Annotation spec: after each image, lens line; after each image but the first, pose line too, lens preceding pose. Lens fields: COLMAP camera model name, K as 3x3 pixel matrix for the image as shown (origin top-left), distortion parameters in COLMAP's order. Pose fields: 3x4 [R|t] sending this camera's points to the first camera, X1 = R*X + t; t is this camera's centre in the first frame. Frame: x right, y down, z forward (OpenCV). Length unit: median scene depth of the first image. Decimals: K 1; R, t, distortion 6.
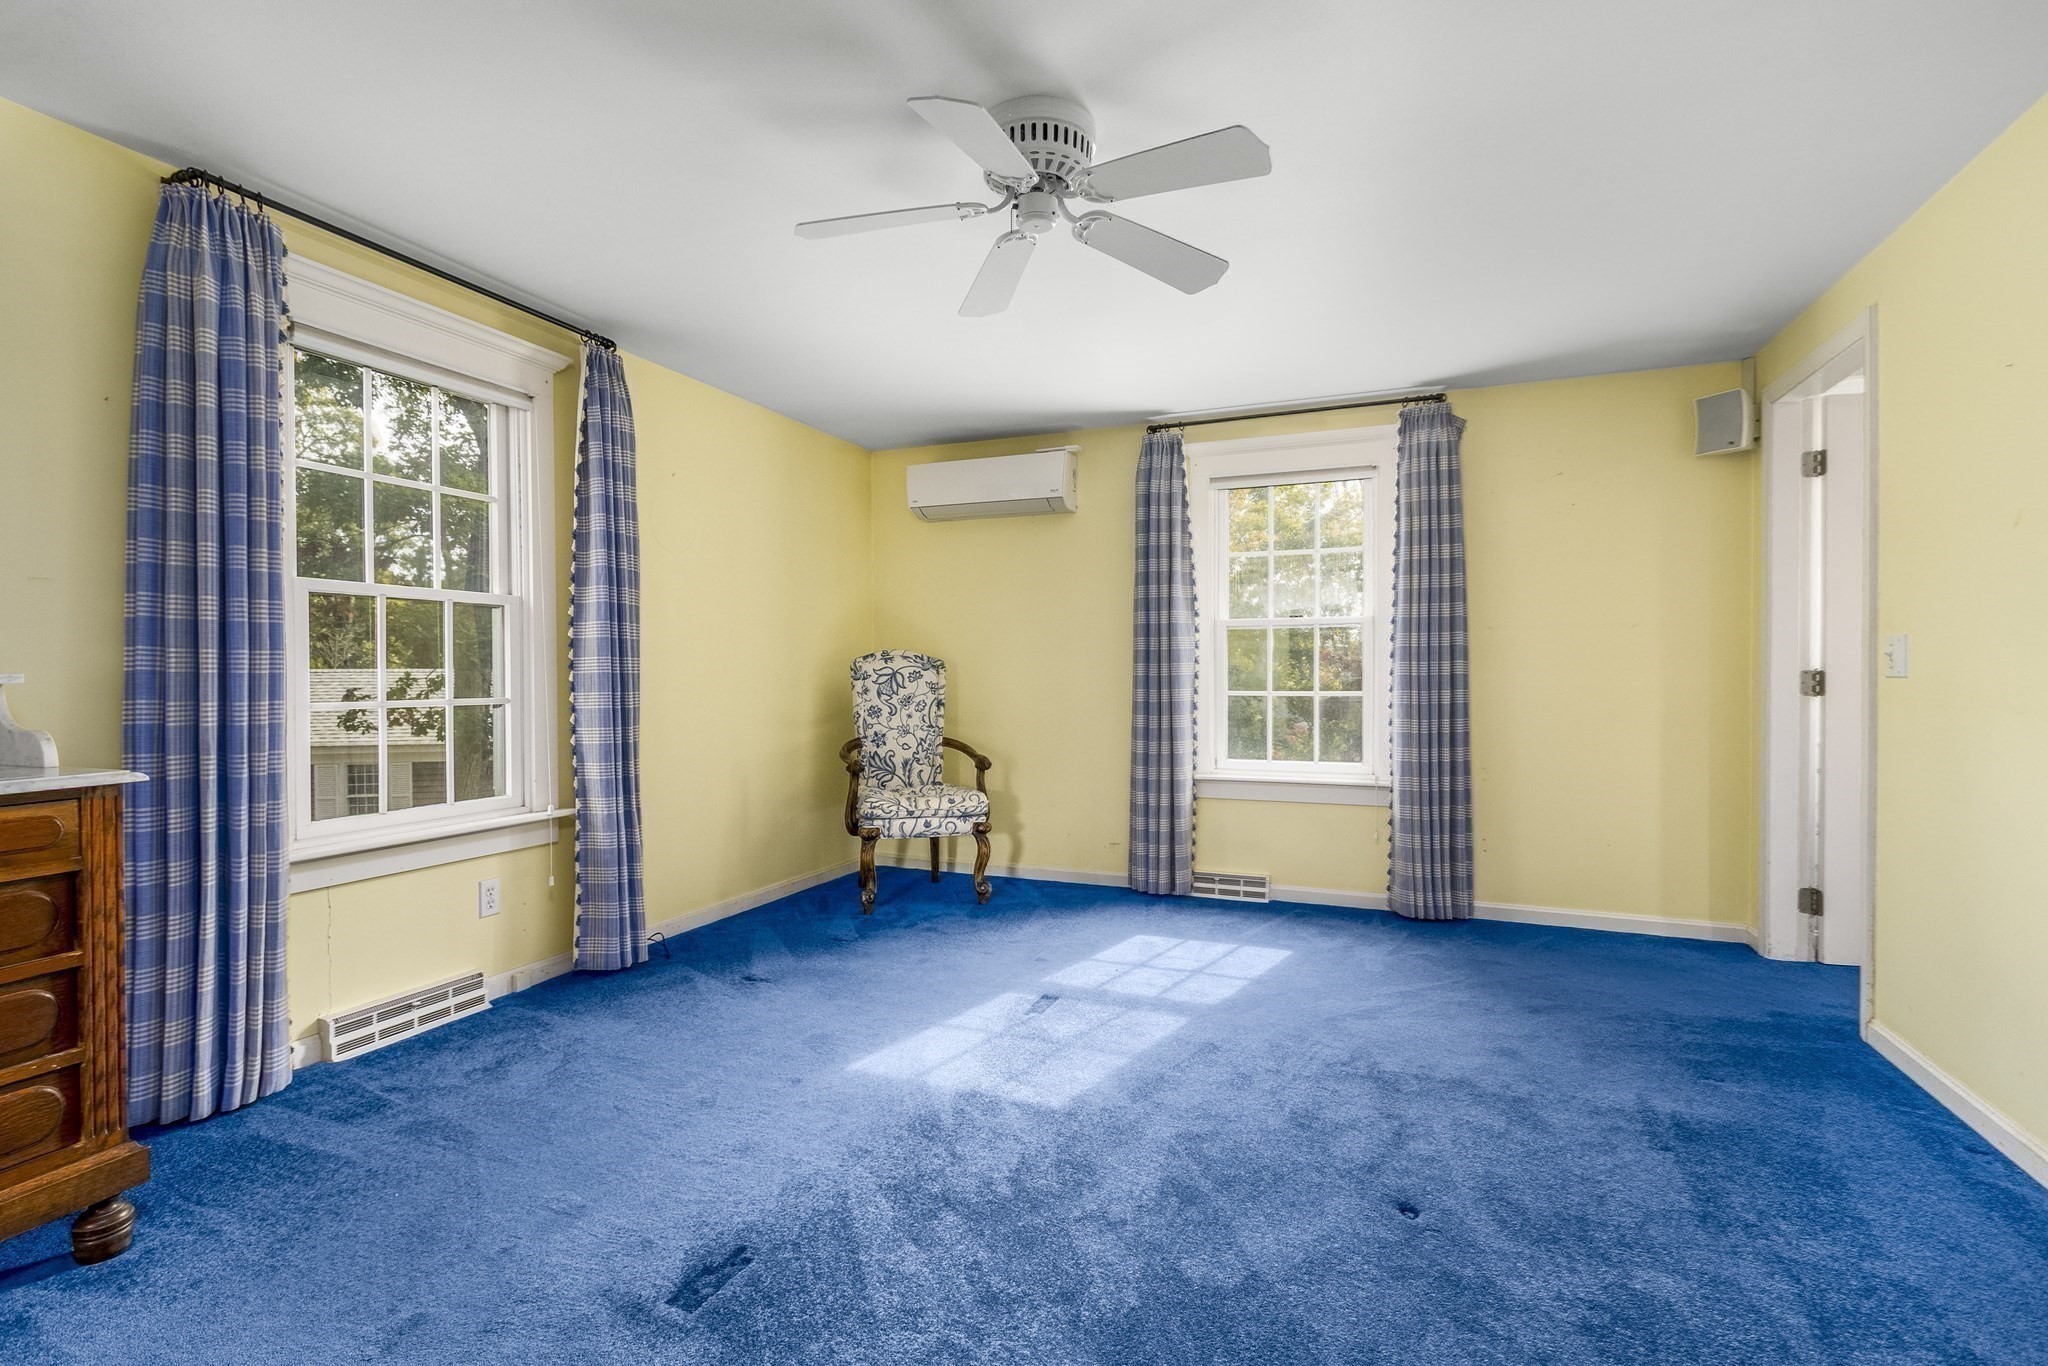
lens RADIAL K [[946.2, 0, 1013.5], [0, 946.2, 680.4], [0, 0, 1]] dist [-0.000138, 0.000428]
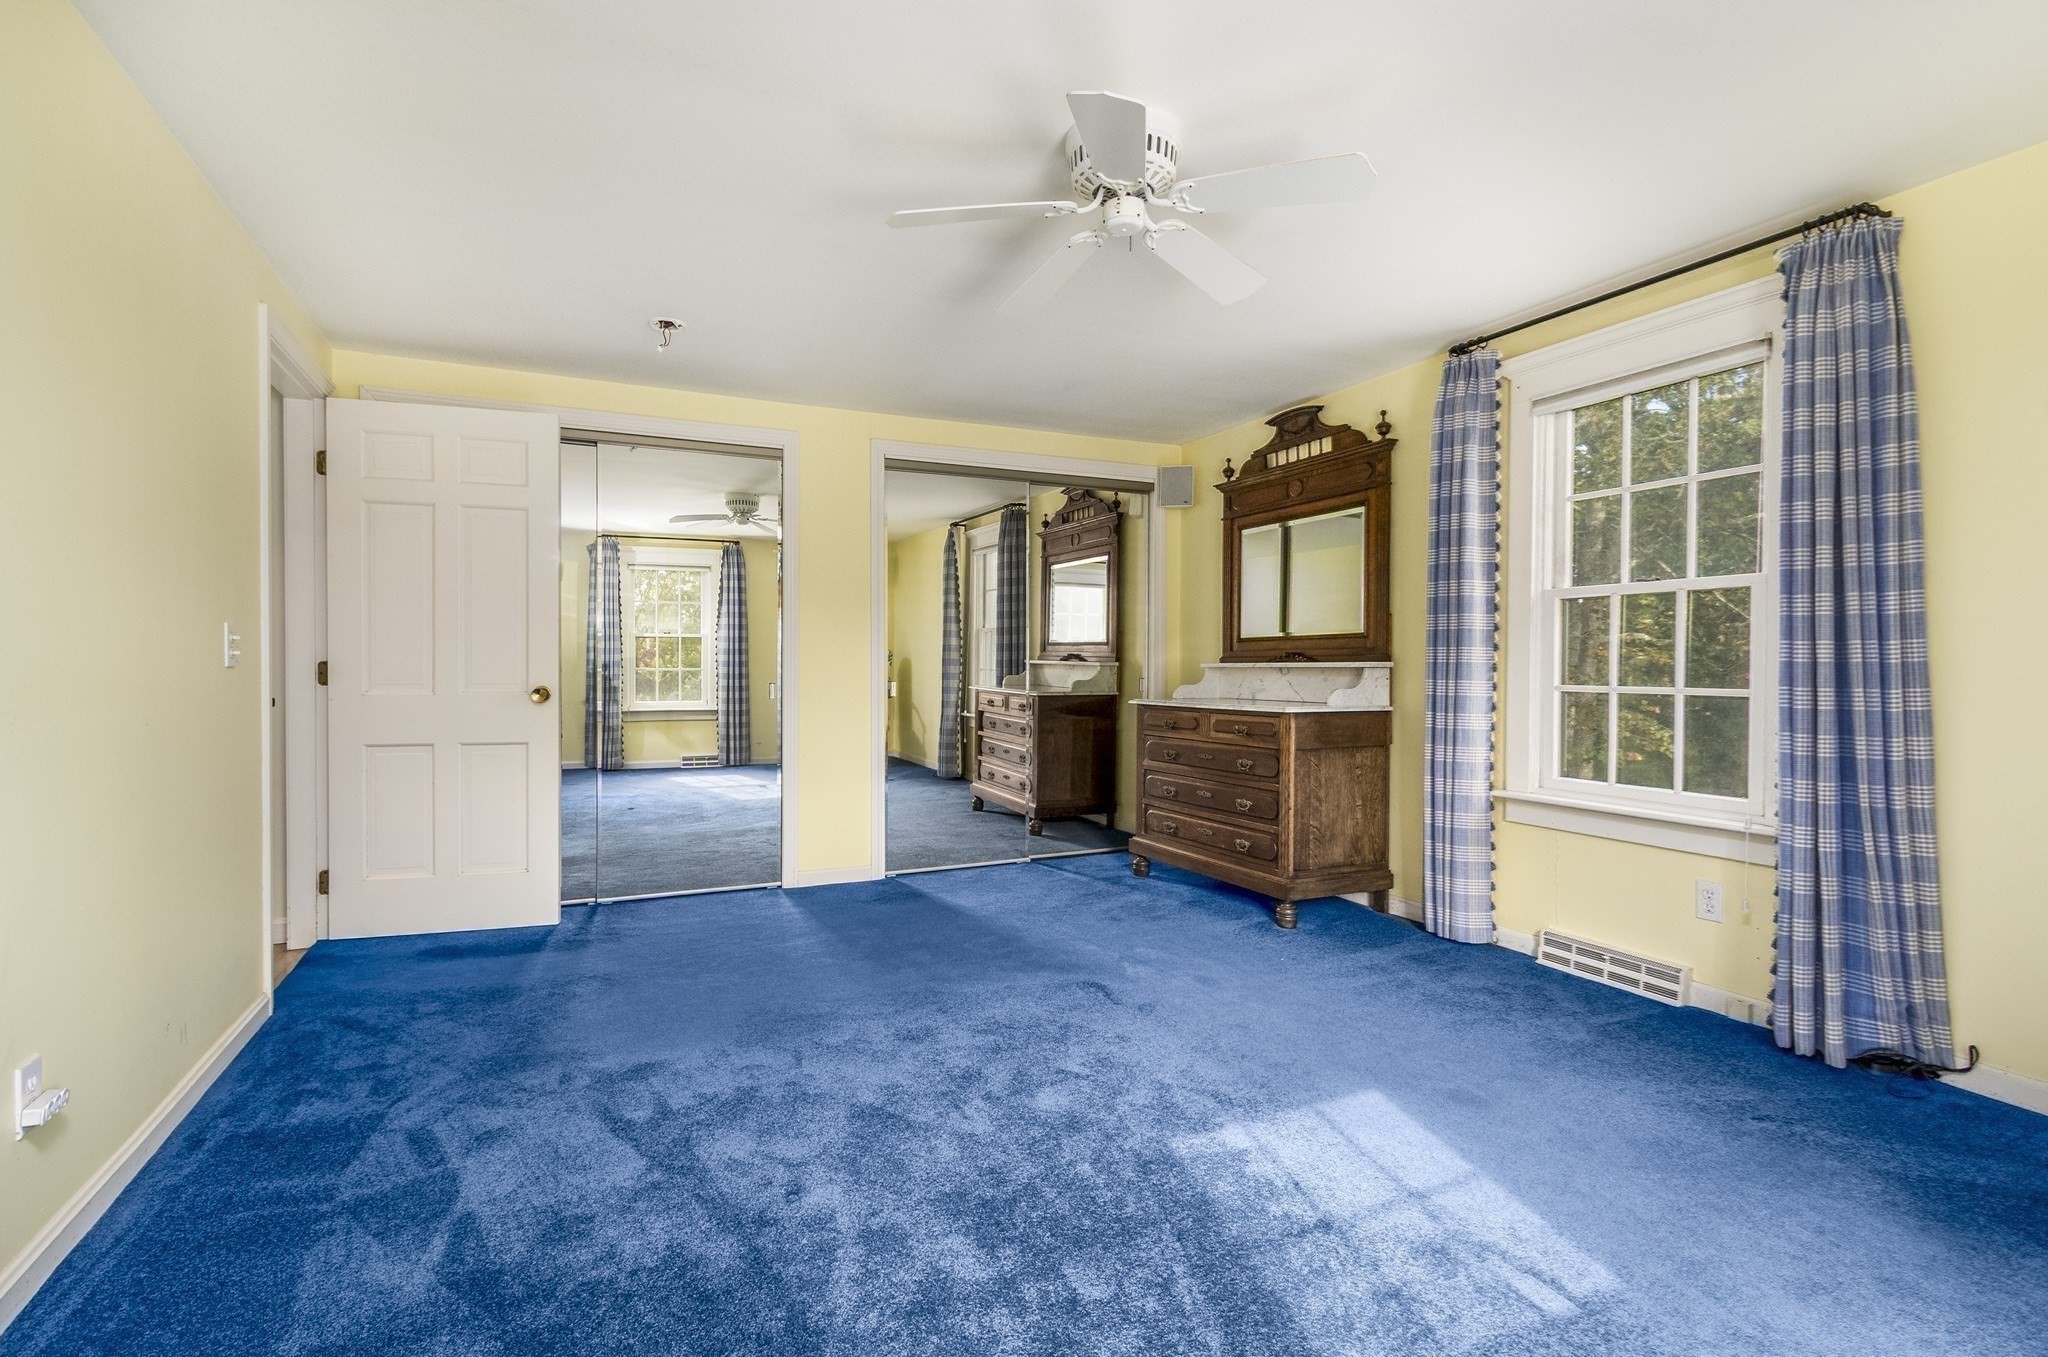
lens RADIAL K [[946.2, 0, 1013.5], [0, 946.2, 675.9], [0, 0, 1]] dist [-0.000138, 0.000428]
pose [[-0.672395, 0.011273, -0.740107, 0.550204], [-0.005642, 0.999777, 0.020353, -0.008595], [0.740171, 0.017861, -0.672181, 1.014273]]
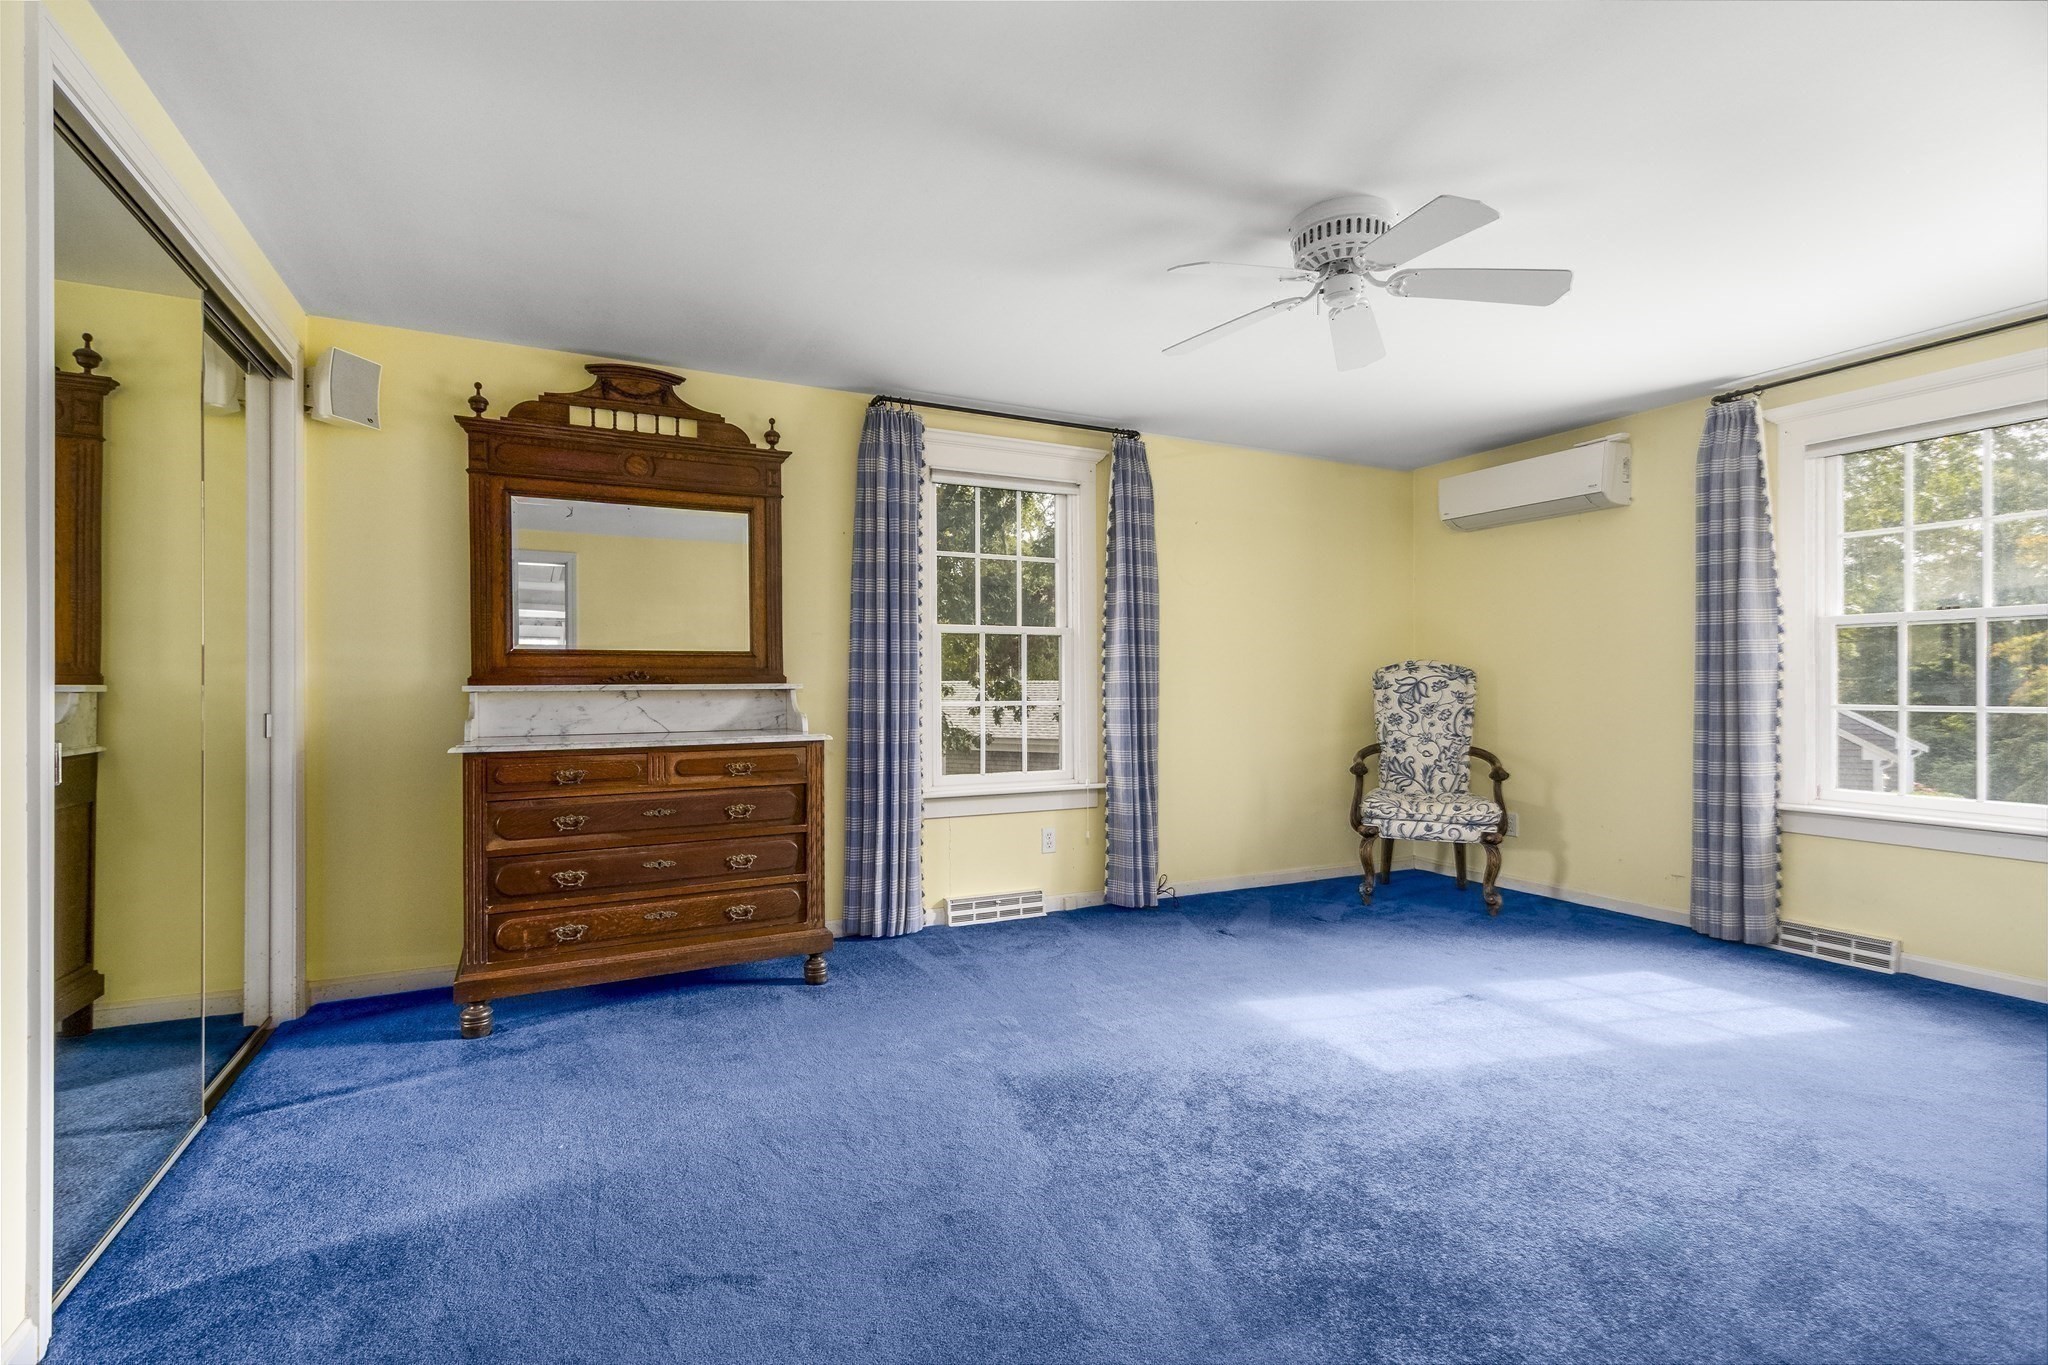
lens RADIAL K [[934.8, 0, 1016.8], [0, 934.8, 684.5], [0, 0, 1]] dist [0.000429, 0.000265]
pose [[0.750942, -0.000059, -0.660368, 0.311375], [-0.003799, 0.999983, -0.004409, 0.000695], [0.660357, 0.005819, 0.750929, -0.086137]]
